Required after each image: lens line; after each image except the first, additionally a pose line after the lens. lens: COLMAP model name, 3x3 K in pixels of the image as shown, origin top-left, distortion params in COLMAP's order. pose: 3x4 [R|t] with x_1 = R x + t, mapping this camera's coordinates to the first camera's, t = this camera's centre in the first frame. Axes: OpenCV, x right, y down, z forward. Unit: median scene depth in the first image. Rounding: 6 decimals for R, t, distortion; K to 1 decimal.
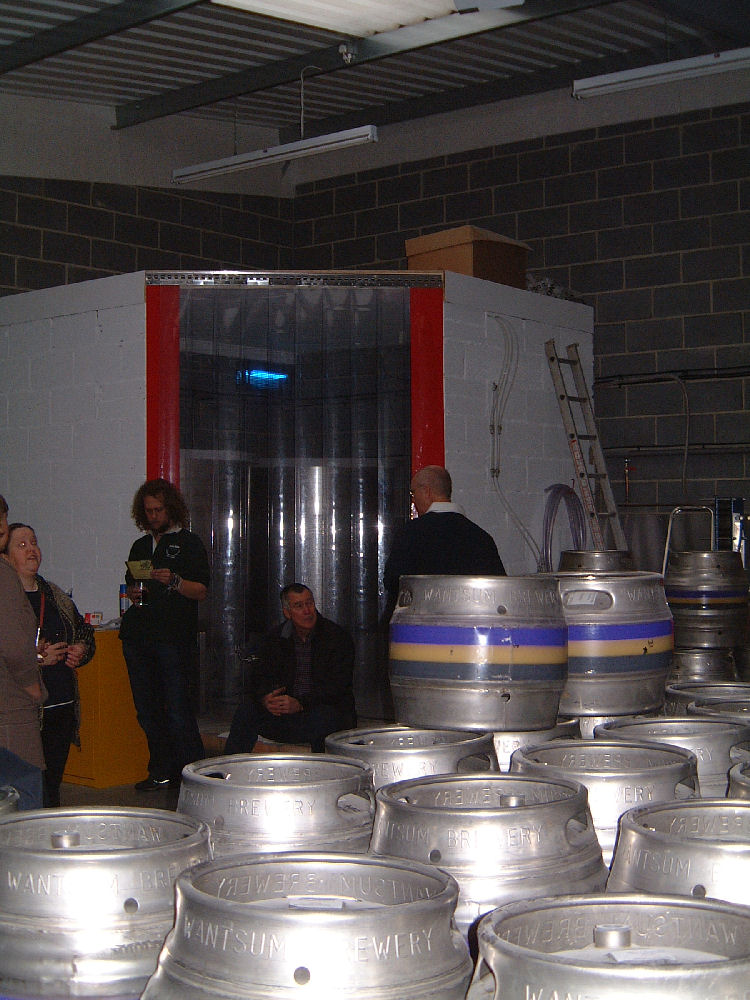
lens RADIAL K [[1438.6, 0, 375.0], [0, 1438.6, 500.0], [0, 0, 1]] dist [-0.223481, -0.010545]
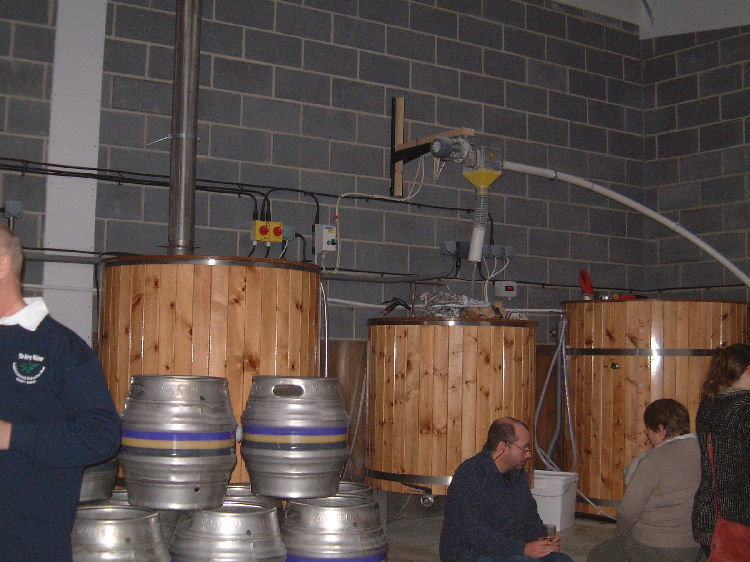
lens RADIAL K [[1078.9, 0, 375.0], [0, 1078.9, 281.0], [0, 0, 1]] dist [-0.223481, -0.010545]
pose [[0.296330, 0.075028, 0.952134, -0.237508], [-0.035176, 0.997091, -0.067623, 0.015181], [-0.954438, -0.013453, 0.298107, 0.551962]]
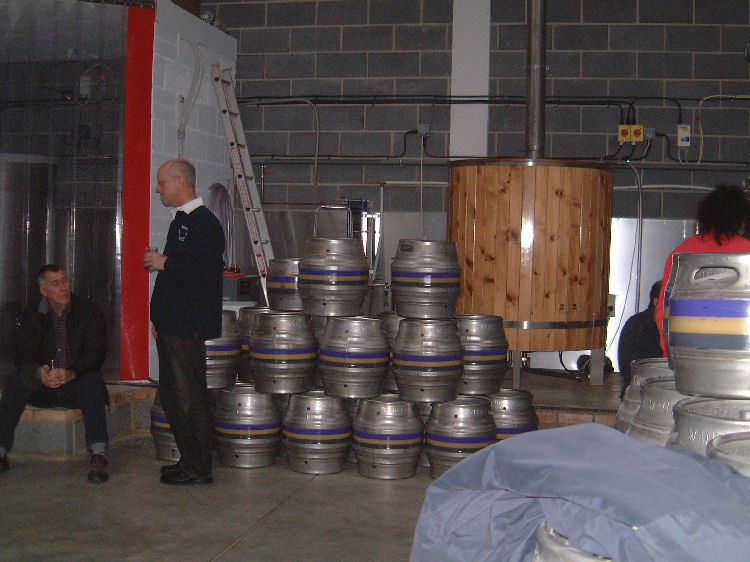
lens RADIAL K [[1078.9, 0, 375.0], [0, 1078.9, 281.0], [0, 0, 1]] dist [-0.223481, -0.010545]
pose [[0.889477, 0.000317, 0.456980, -0.166072], [-0.031995, 0.997589, 0.061583, 0.010941], [-0.455858, -0.069398, 0.887343, 0.136413]]
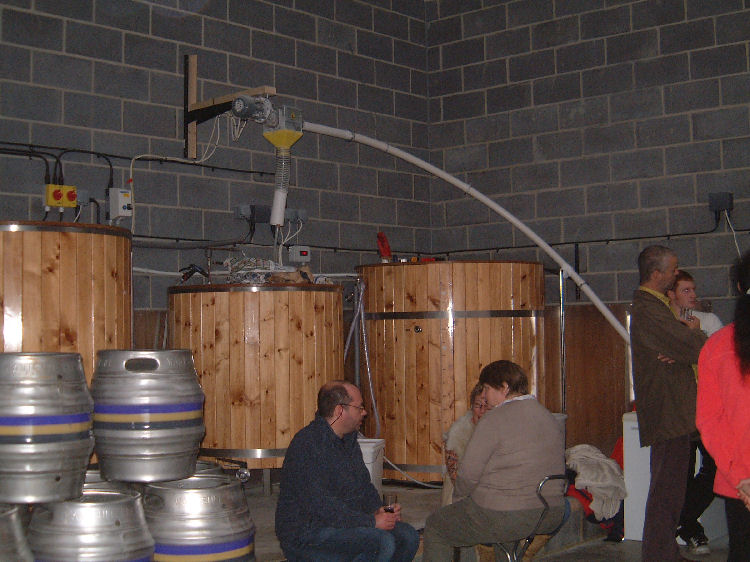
lens RADIAL K [[1078.9, 0, 375.0], [0, 1078.9, 281.0], [0, 0, 1]] dist [-0.223481, -0.010545]
pose [[0.053492, 0.043516, 0.997620, -0.220115], [-0.001105, 0.999052, -0.043519, 0.017359], [-0.998568, 0.001225, 0.053490, 0.605250]]
